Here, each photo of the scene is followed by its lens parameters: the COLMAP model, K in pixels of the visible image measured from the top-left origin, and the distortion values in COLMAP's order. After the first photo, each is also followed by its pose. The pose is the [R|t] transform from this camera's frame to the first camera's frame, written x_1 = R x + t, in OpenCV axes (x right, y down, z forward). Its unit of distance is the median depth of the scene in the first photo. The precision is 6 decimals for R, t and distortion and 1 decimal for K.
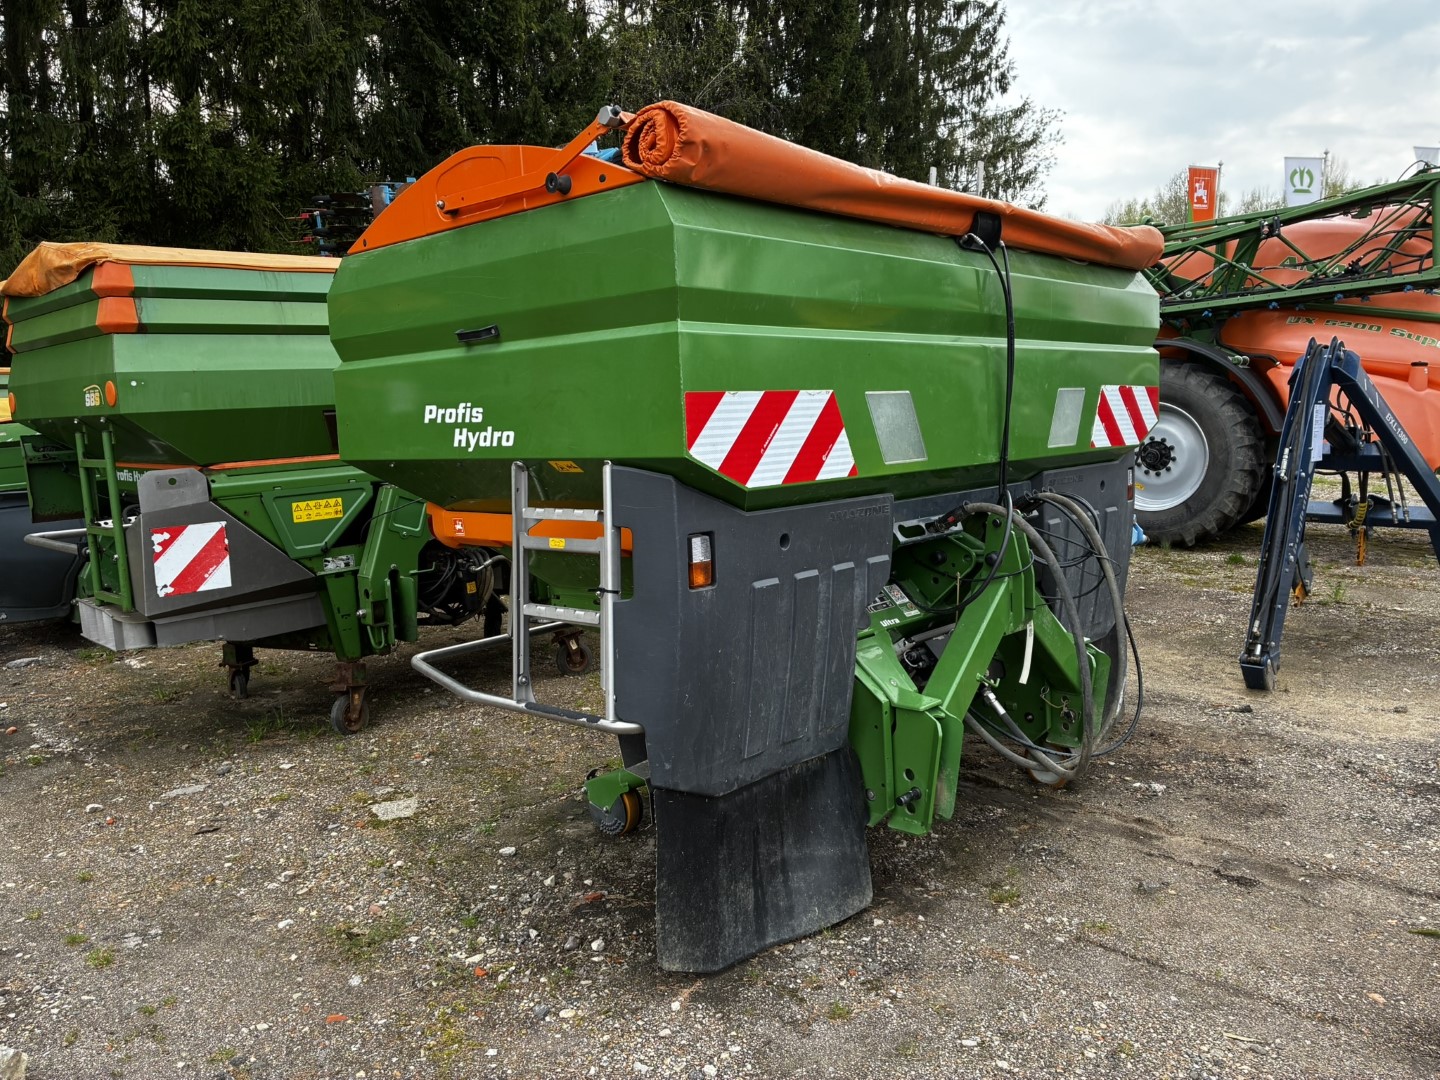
lens RADIAL K [[1090.5, 0, 730.8], [0, 1090.5, 529.9], [0, 0, 1]] dist [0.061259, -0.077158]
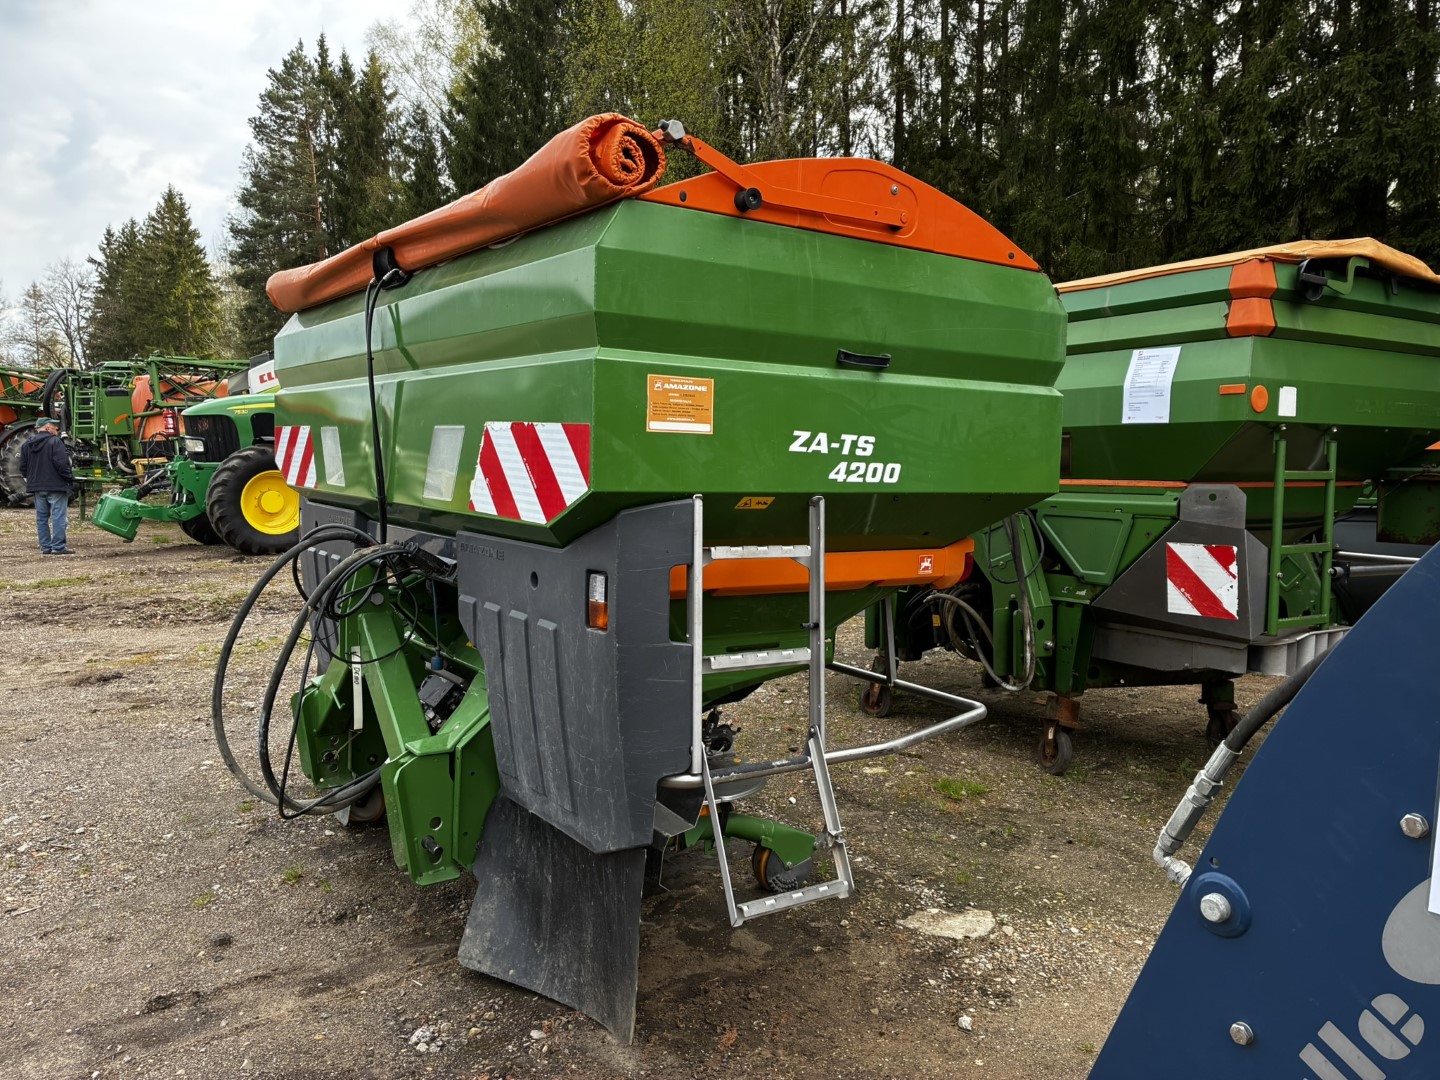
lens RADIAL K [[1090.5, 0, 737.1], [0, 1090.5, 542.3], [0, 0, 1]] dist [0.061259, -0.077158]
pose [[-0.224857, 0.109871, -0.968178, 1.315956], [-0.118433, 0.983174, 0.139079, -0.233419], [0.967168, 0.145937, -0.208061, 1.775750]]
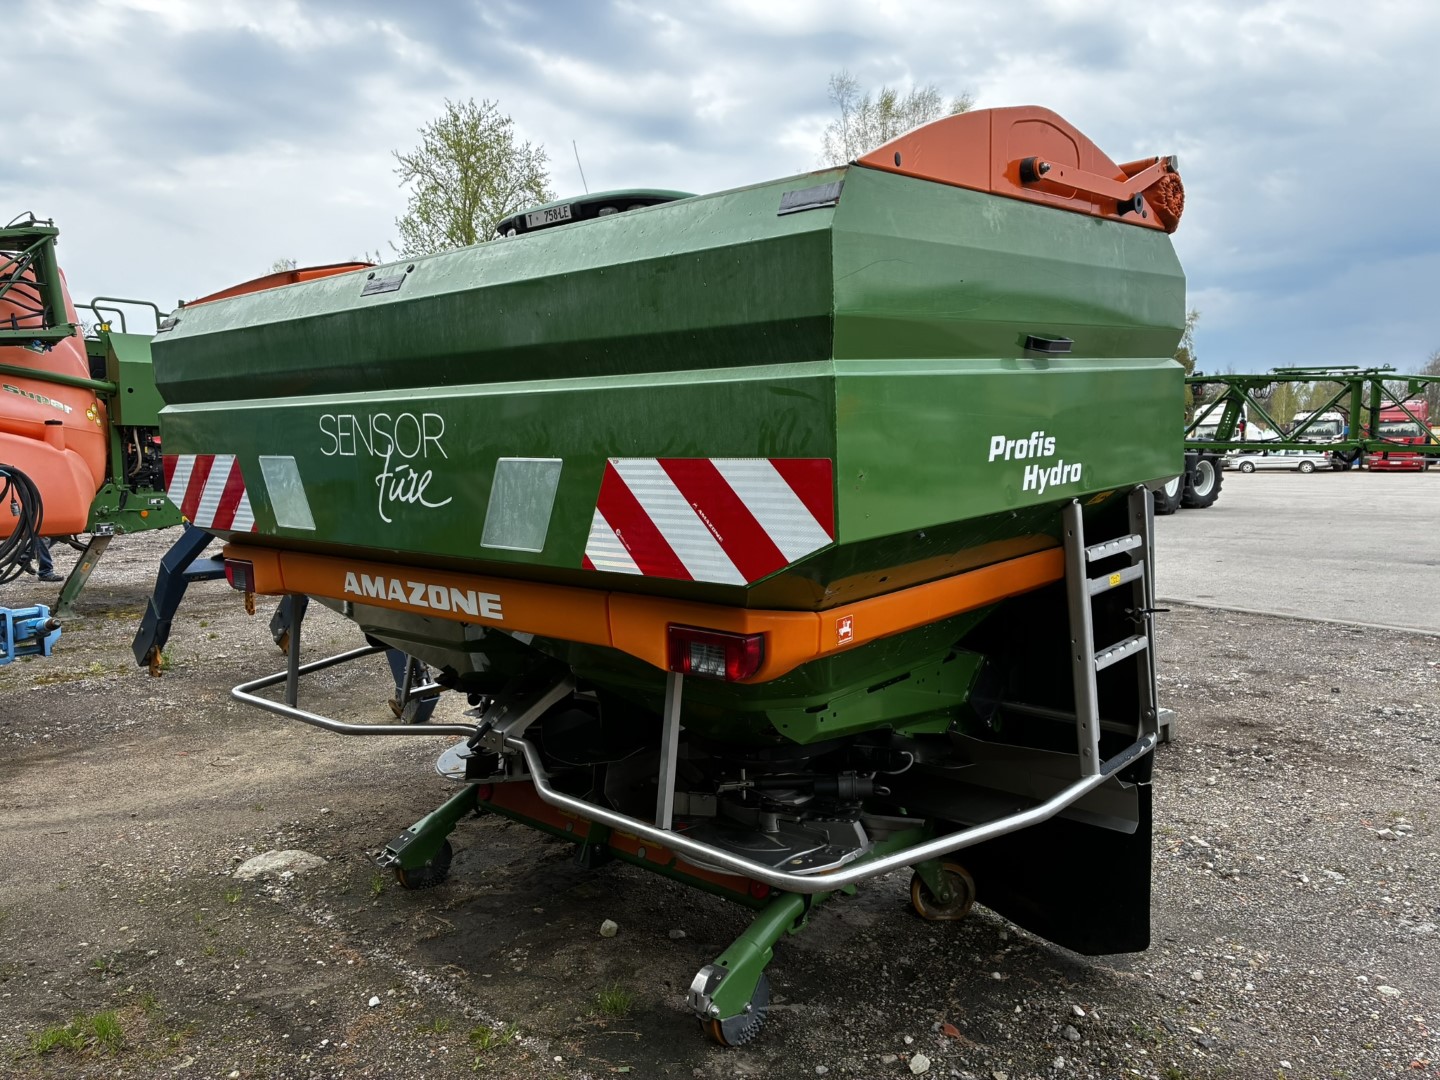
lens RADIAL K [[1090.5, 0, 732.7], [0, 1090.5, 532.0], [0, 0, 1]] dist [0.061259, -0.077158]
pose [[0.011741, -0.080383, 0.996695, -1.014478], [0.143272, 0.986614, 0.077882, -0.136436], [-0.989614, 0.141884, 0.023100, 1.199989]]
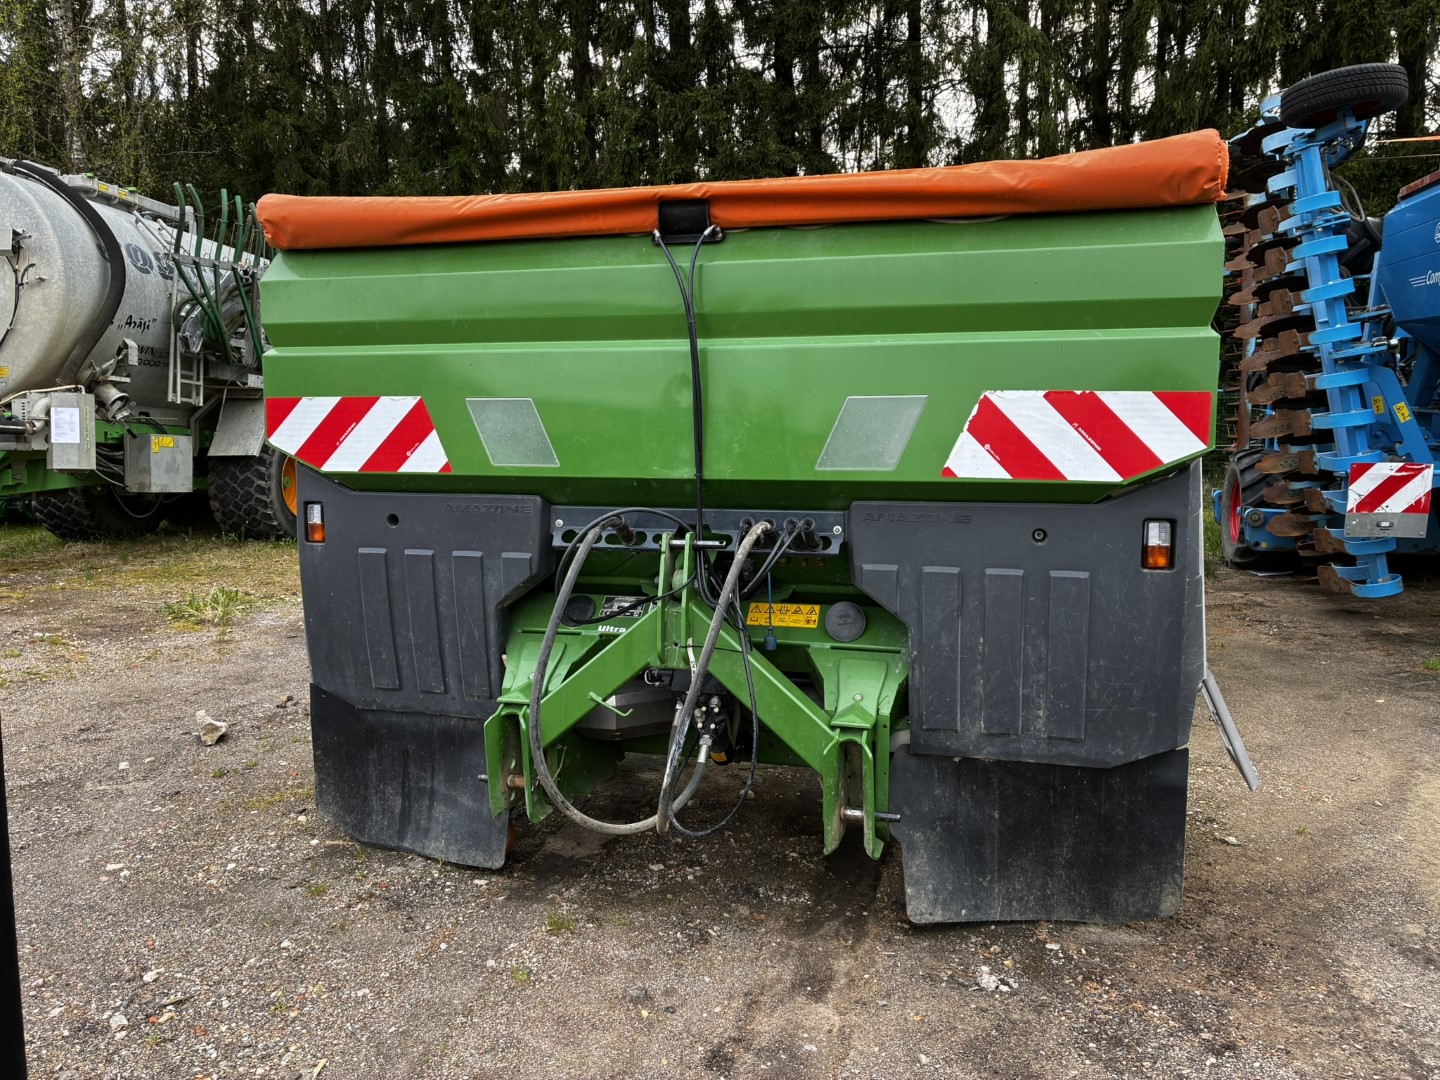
lens RADIAL K [[1090.5, 0, 726.6], [0, 1090.5, 537.0], [0, 0, 1]] dist [0.061259, -0.077158]
pose [[0.439865, 0.117625, -0.890328, 1.236621], [-0.112350, 0.990804, 0.075393, -0.099405], [0.891009, 0.066866, 0.449035, 0.738468]]
